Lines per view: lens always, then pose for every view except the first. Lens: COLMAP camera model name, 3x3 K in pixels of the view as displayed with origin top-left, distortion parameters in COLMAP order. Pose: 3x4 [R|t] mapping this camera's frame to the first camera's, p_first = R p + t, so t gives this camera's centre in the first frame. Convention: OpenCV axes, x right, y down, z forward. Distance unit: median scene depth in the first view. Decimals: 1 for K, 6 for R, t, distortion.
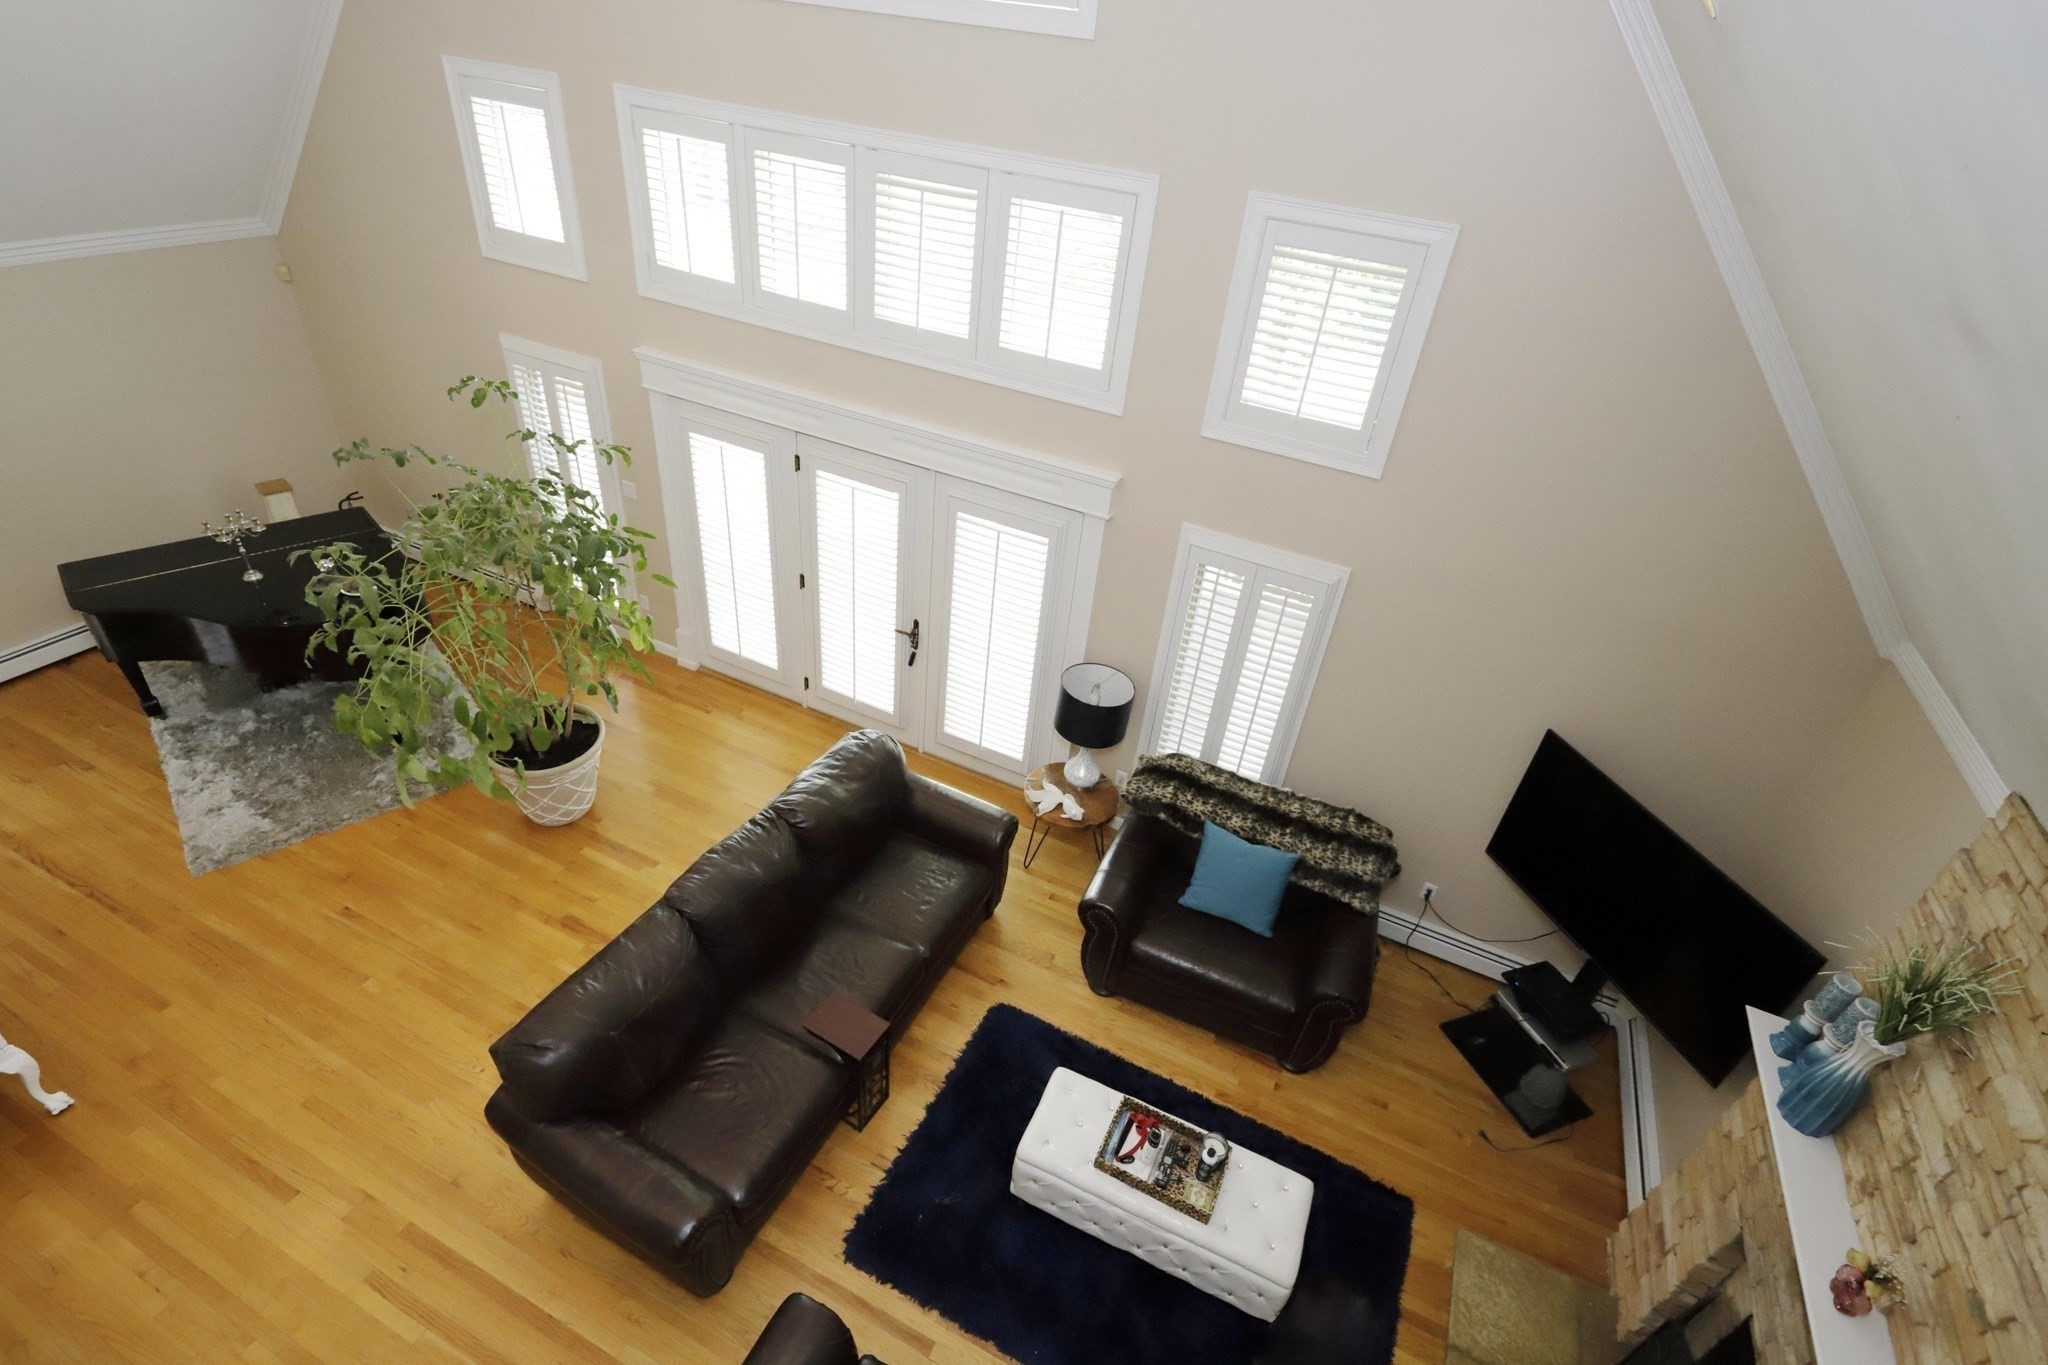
lens RADIAL K [[964.8, 0, 1031.9], [0, 964.8, 685.0], [0, 0, 1]] dist [0.001315, 0.000535]
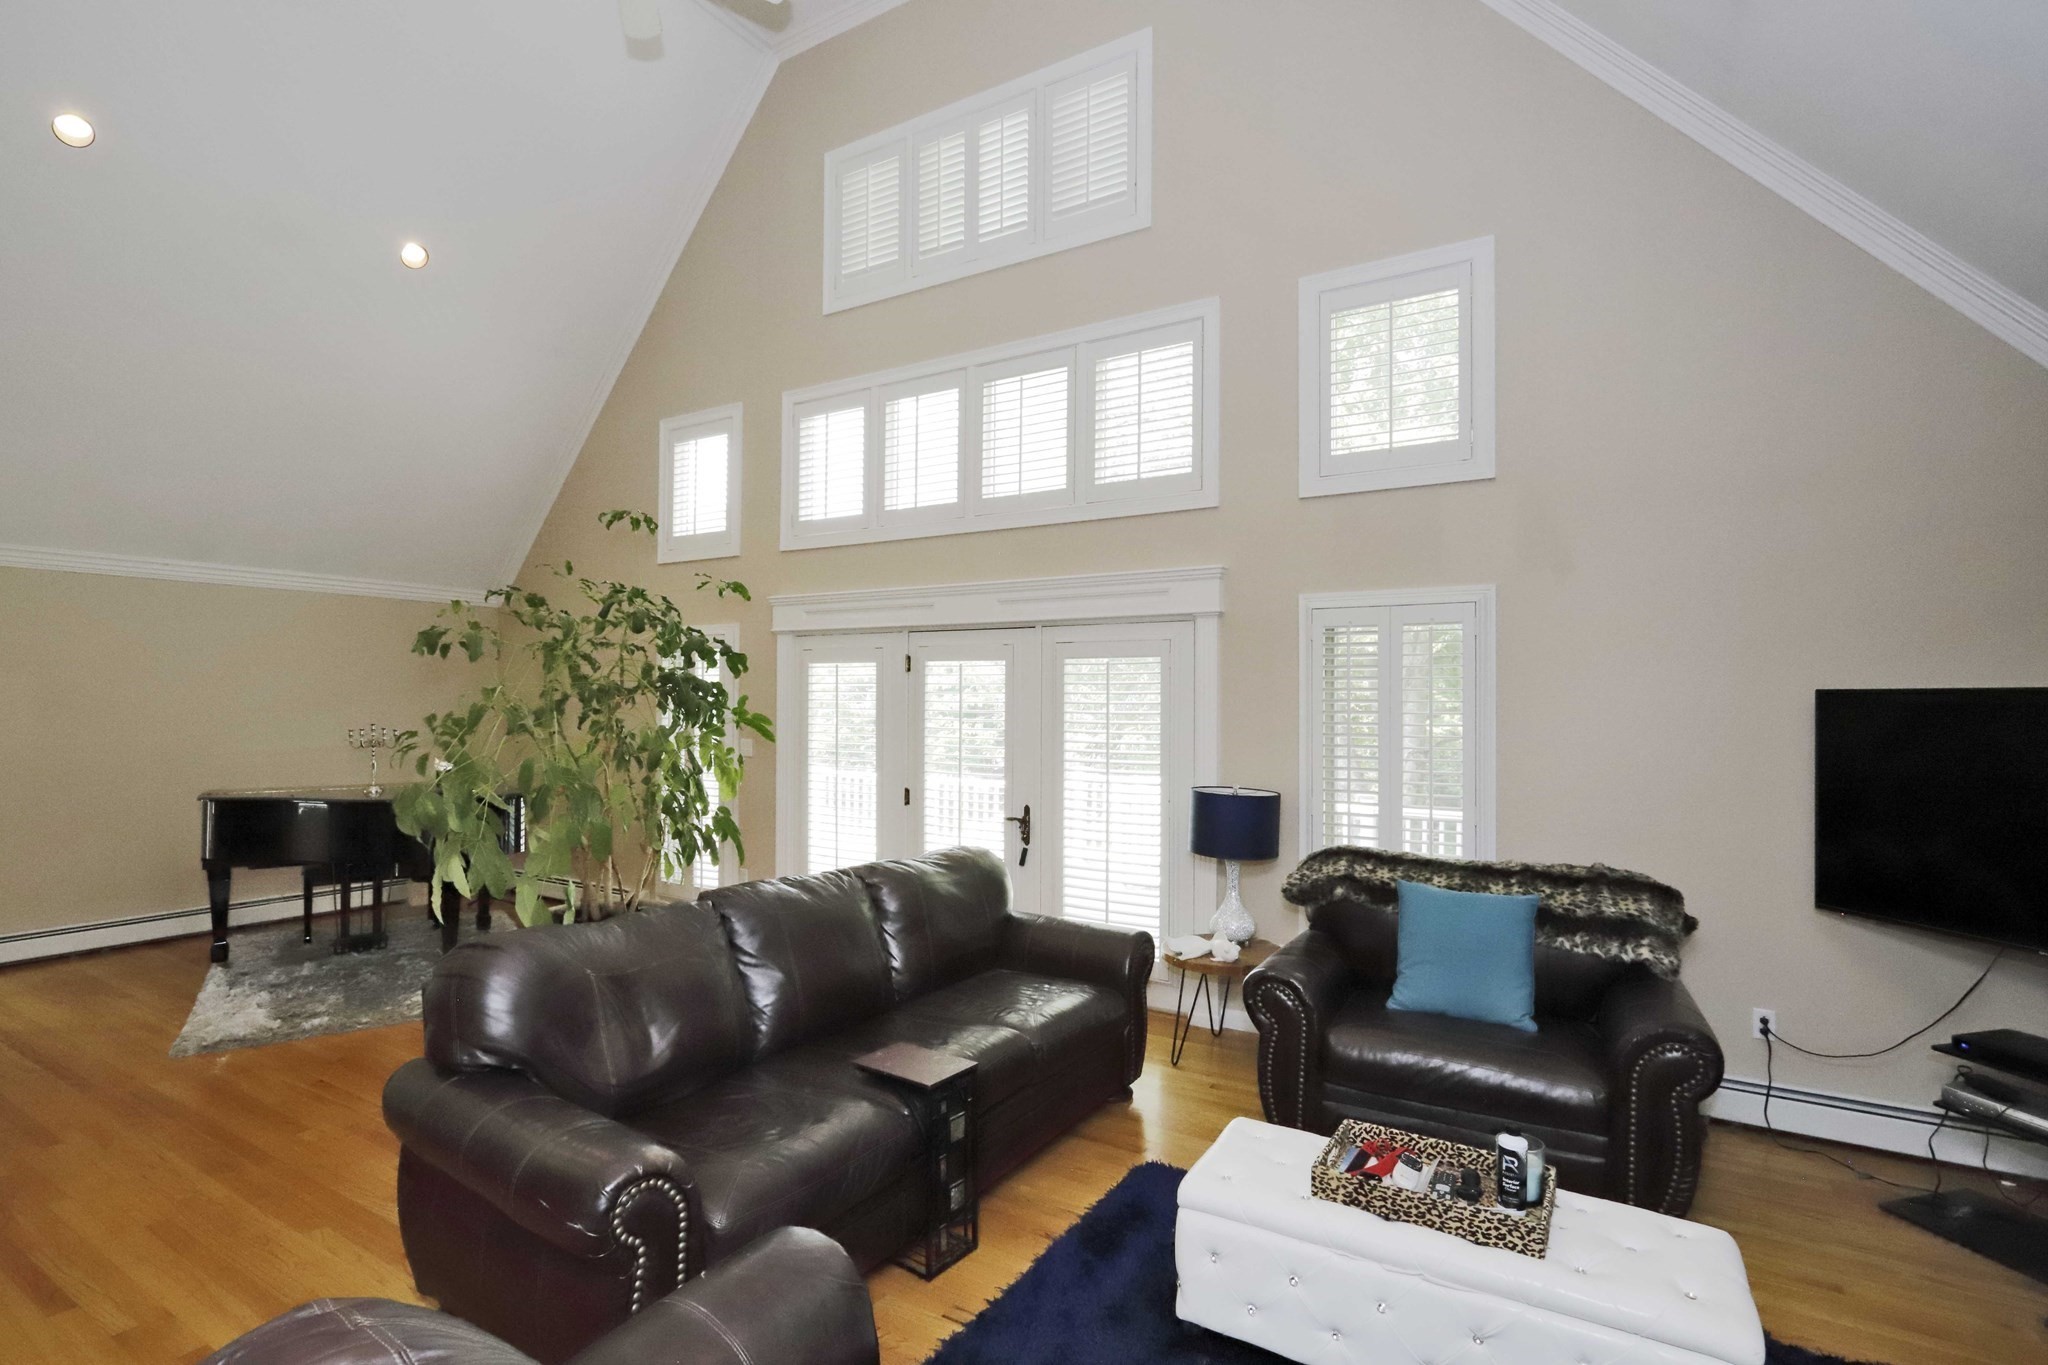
lens RADIAL K [[964.8, 0, 1031.9], [0, 964.8, 685.0], [0, 0, 1]] dist [0.001315, 0.000535]
pose [[0.989798, -0.093265, -0.107710, -0.008595], [0.012382, 0.809427, -0.587090, 0.438396], [0.141938, 0.579767, 0.802324, 0.246795]]
